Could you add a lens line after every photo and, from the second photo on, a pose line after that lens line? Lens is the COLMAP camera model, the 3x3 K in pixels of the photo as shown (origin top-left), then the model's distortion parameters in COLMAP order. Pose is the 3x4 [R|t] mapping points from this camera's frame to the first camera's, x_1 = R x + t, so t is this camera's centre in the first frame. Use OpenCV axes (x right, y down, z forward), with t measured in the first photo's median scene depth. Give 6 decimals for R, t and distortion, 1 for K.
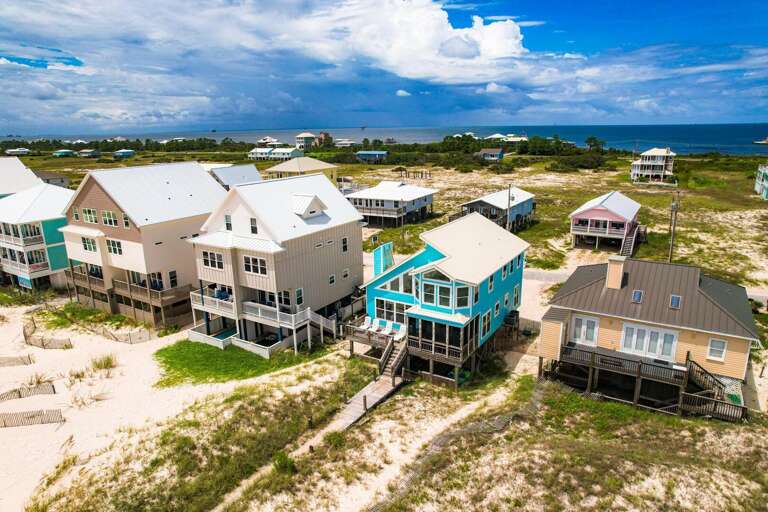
lens RADIAL K [[491.0, 0, 384.0], [0, 491.0, 256.0], [0, 0, 1]] dist [-0.076605, 0.066770]
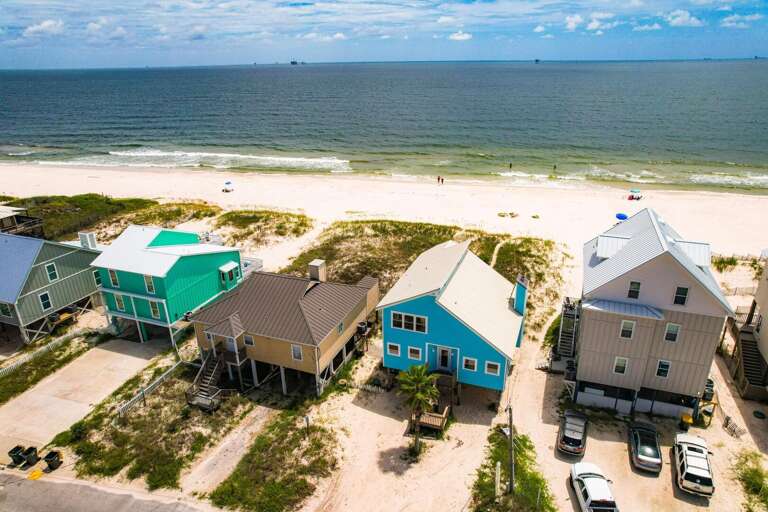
lens RADIAL K [[491.0, 0, 384.0], [0, 491.0, 256.0], [0, 0, 1]] dist [-0.076605, 0.066770]
pose [[-0.980525, 0.105836, -0.165435, 0.474651], [-0.014483, 0.801109, 0.598344, -0.713817], [0.195857, 0.589087, -0.783975, 1.852601]]
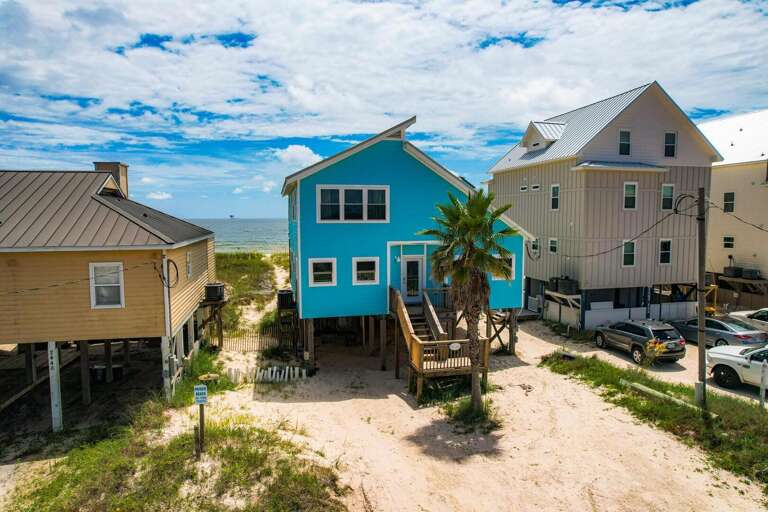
lens RADIAL K [[491.0, 0, 384.0], [0, 491.0, 256.0], [0, 0, 1]] dist [-0.076605, 0.066770]
pose [[-0.706618, 0.077996, -0.703283, 0.621538], [-0.166201, 0.947807, 0.272103, -0.102094], [0.687799, 0.309159, -0.656775, 1.539594]]
